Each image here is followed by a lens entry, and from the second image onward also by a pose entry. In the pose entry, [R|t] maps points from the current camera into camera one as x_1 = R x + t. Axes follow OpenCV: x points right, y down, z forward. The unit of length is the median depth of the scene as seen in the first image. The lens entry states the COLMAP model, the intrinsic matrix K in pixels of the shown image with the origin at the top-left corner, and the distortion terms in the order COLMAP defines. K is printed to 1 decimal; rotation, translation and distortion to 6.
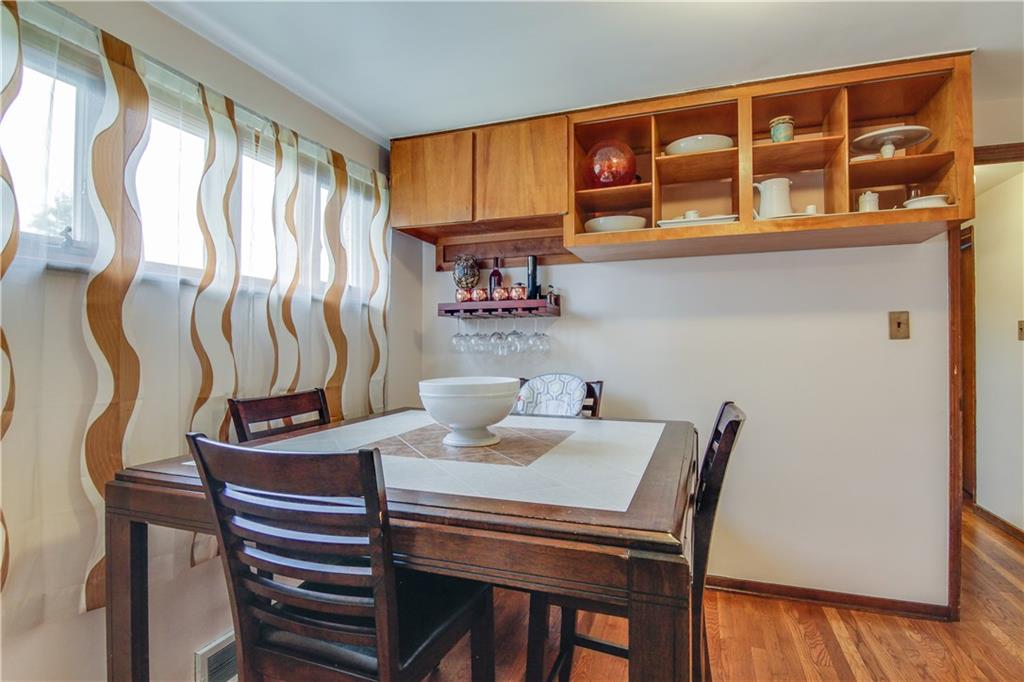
lens RADIAL K [[518.4, 0, 512.5], [0, 518.4, 338.7], [0, 0, 1]] dist [-0.011970, -0.001365]
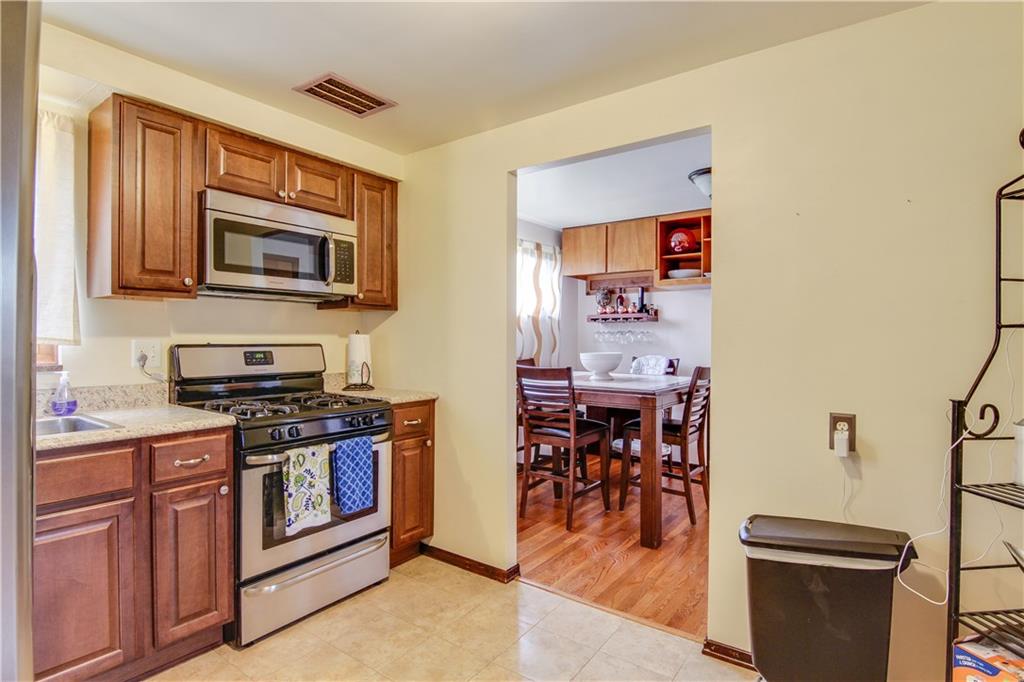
lens RADIAL K [[518.4, 0, 512.5], [0, 518.4, 338.7], [0, 0, 1]] dist [-0.011970, -0.001365]
pose [[0.961533, 0.007863, -0.274576, 0.109484], [-0.004773, 0.999918, 0.011920, -0.005531], [0.274648, -0.010151, 0.961491, -0.861816]]
